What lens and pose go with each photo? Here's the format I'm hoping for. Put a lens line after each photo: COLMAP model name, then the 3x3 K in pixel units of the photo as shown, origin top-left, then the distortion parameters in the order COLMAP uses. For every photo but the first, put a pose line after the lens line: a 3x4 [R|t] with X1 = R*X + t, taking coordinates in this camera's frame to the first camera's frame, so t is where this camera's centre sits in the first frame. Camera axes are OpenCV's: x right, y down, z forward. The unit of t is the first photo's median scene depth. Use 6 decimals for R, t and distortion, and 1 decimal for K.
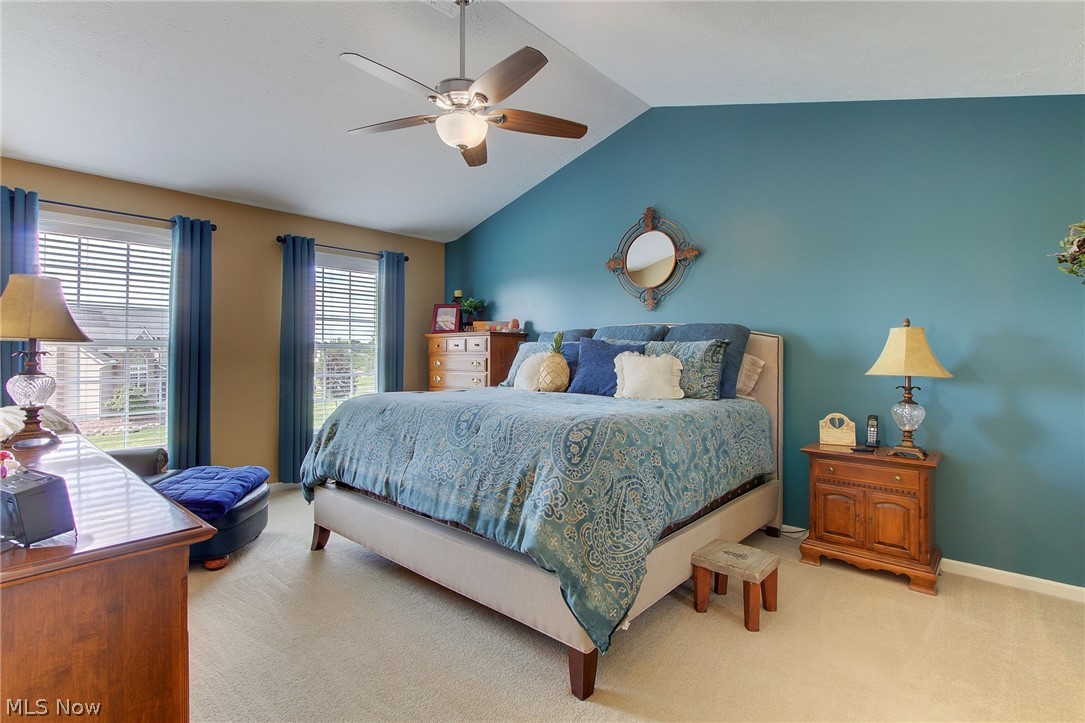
lens RADIAL K [[503.7, 0, 534.2], [0, 503.7, 367.8], [0, 0, 1]] dist [-0.002038, 0.000131]
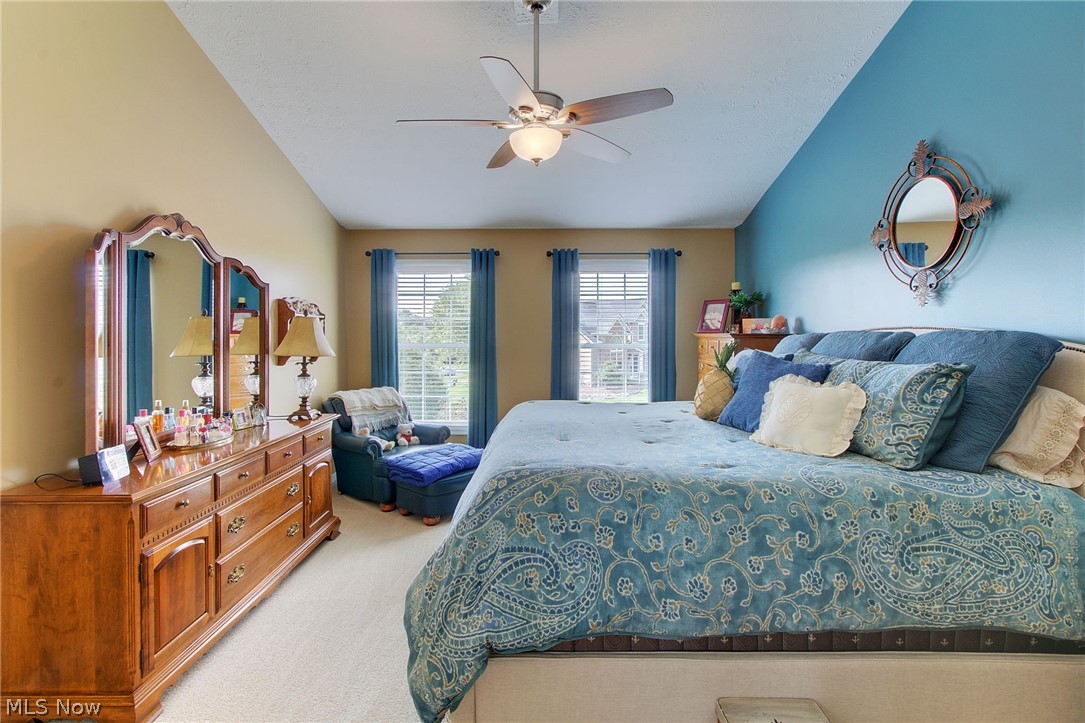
lens RADIAL K [[509.7, 0, 533.7], [0, 509.7, 352.2], [0, 0, 1]] dist [-0.002411, -0.000205]
pose [[0.680440, 0.023437, -0.732429, 0.444219], [-0.021778, 0.999694, 0.011758, -0.061856], [0.732480, 0.007950, 0.680742, 0.254320]]
